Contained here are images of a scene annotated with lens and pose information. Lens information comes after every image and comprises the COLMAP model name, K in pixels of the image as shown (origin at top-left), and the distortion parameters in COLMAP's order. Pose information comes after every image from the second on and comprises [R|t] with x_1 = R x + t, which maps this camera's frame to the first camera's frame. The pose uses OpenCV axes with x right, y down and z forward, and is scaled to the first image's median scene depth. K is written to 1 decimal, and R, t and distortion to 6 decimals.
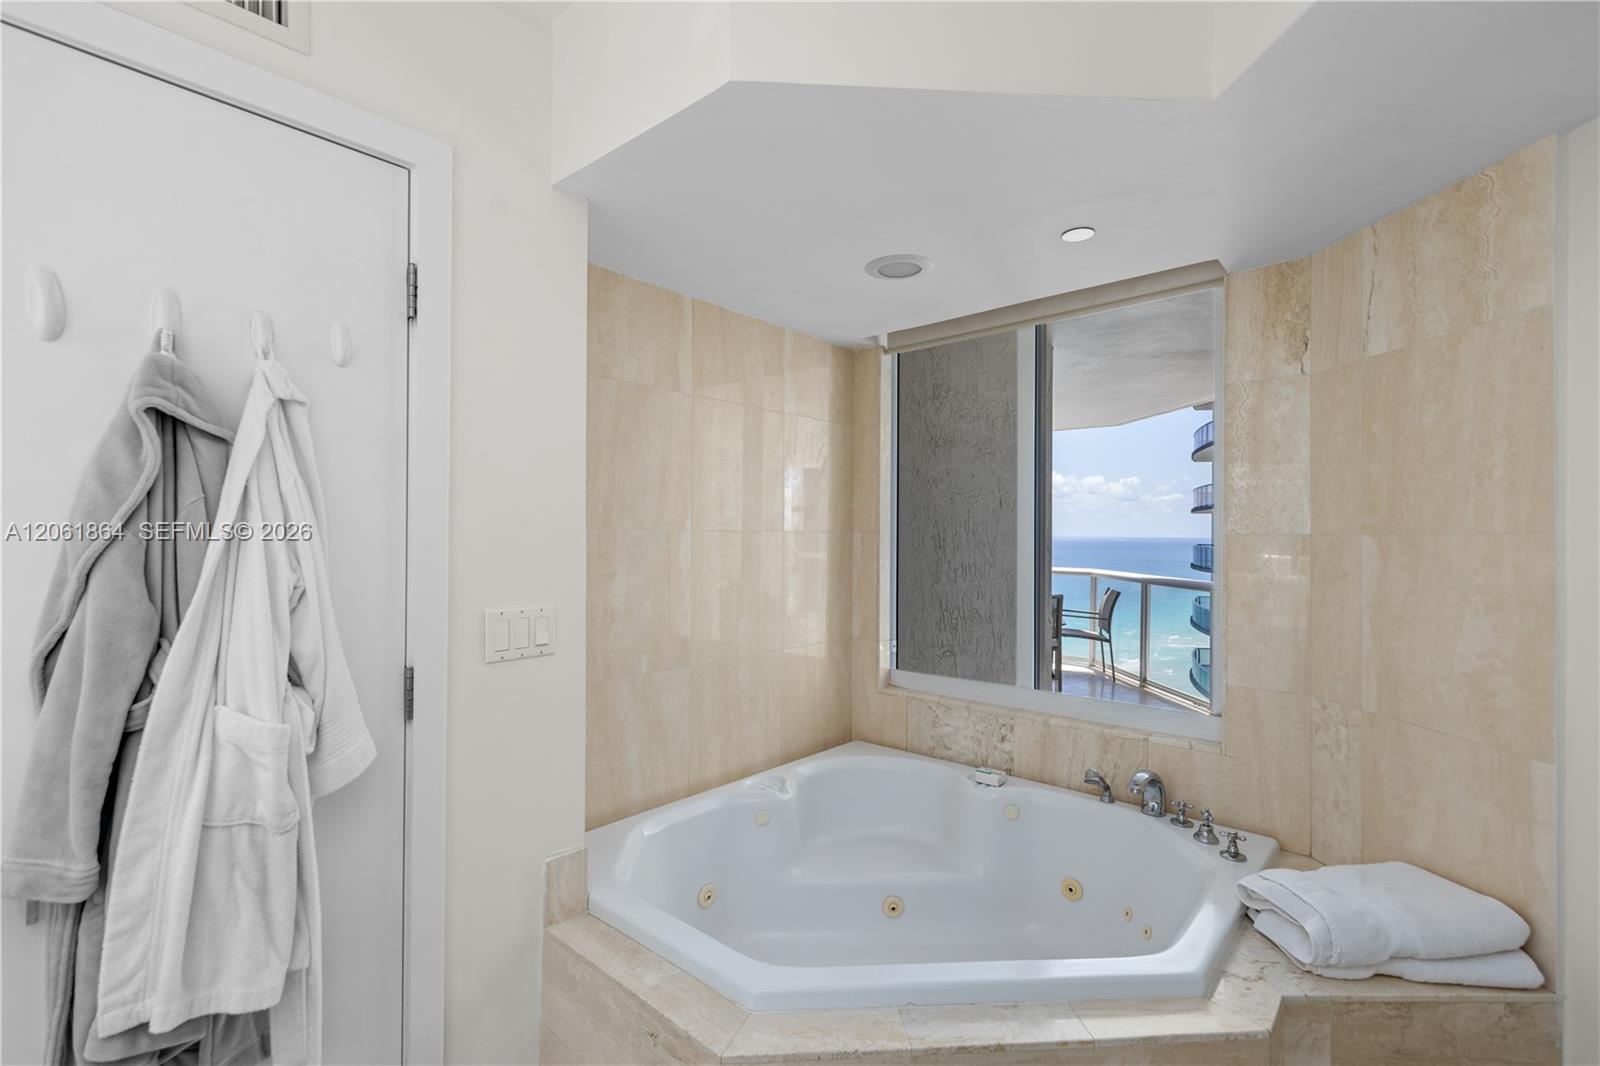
lens RADIAL K [[737.4, 0, 804.7], [0, 737.4, 533.1], [0, 0, 1]] dist [0.008296, 0.000377]
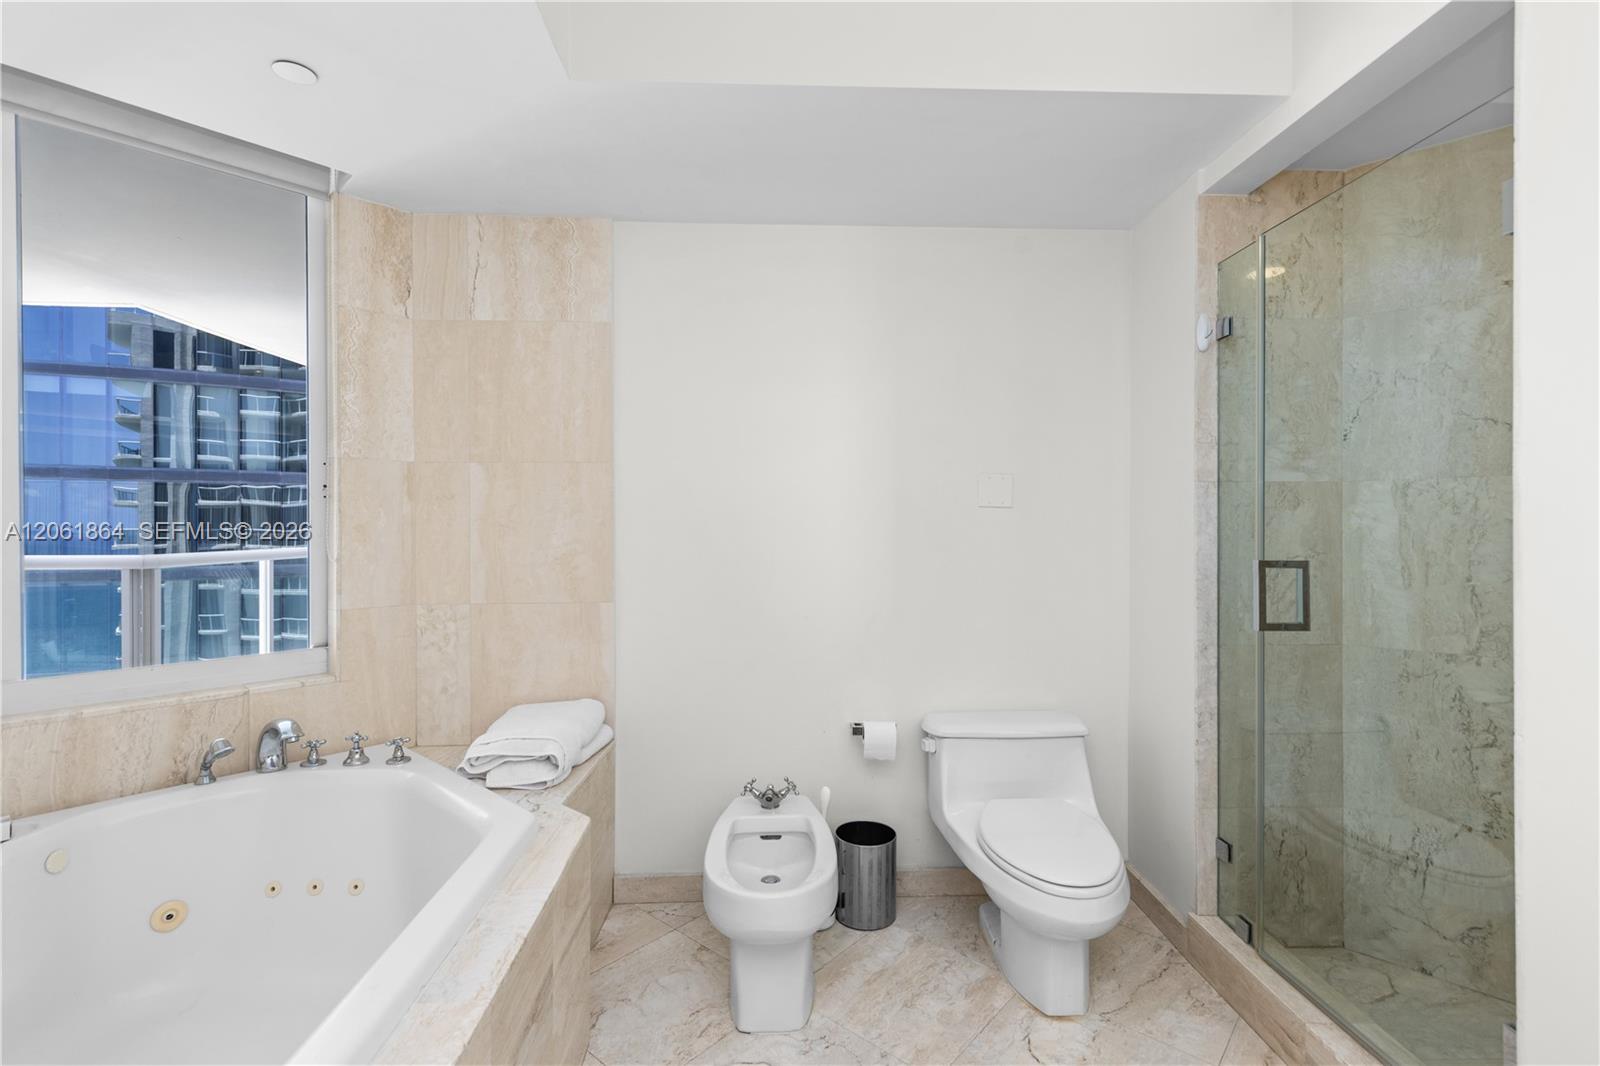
lens RADIAL K [[737.4, 0, 804.5], [0, 737.4, 526.2], [0, 0, 1]] dist [0.008296, 0.000377]
pose [[0.002302, -0.004917, 0.999985, -0.466978], [-0.000701, 0.999988, 0.004919, 0.099403], [-0.999997, -0.000713, 0.002299, 0.425610]]
